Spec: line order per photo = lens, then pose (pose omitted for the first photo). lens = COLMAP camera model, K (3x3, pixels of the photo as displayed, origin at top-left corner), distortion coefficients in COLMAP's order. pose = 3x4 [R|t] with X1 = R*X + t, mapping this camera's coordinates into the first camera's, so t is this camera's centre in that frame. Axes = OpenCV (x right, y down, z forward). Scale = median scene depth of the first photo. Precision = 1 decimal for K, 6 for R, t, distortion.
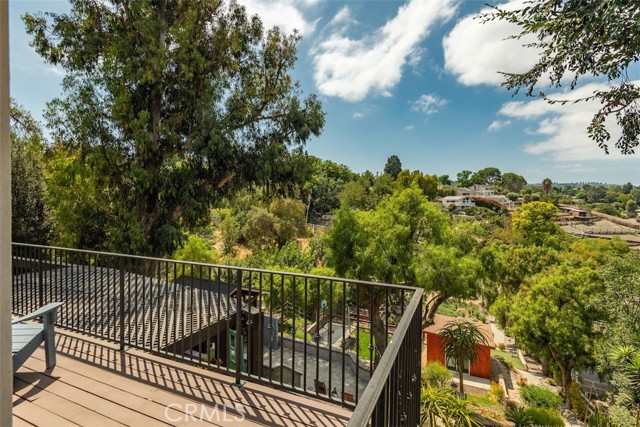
lens RADIAL K [[328.5, 0, 317.9], [0, 328.5, 208.6], [0, 0, 1]] dist [-0.000636, -0.000046]
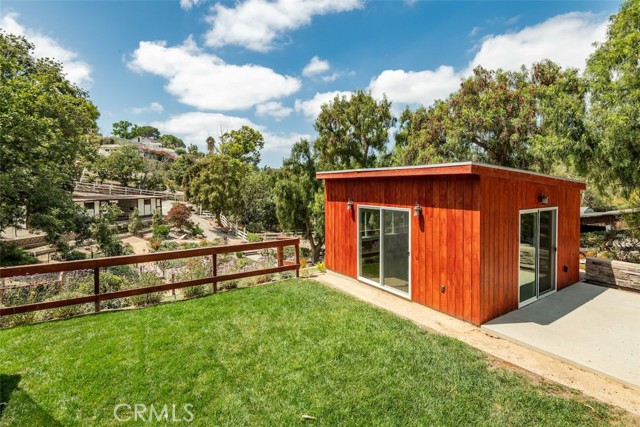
lens RADIAL K [[324.1, 0, 326.8], [0, 324.1, 197.6], [0, 0, 1]] dist [-0.011867, -0.002711]
pose [[0.522020, -0.051637, 0.851369, 0.016900], [0.024356, 0.998661, 0.045637, 0.065120], [-0.852586, -0.003088, 0.522579, 0.167116]]
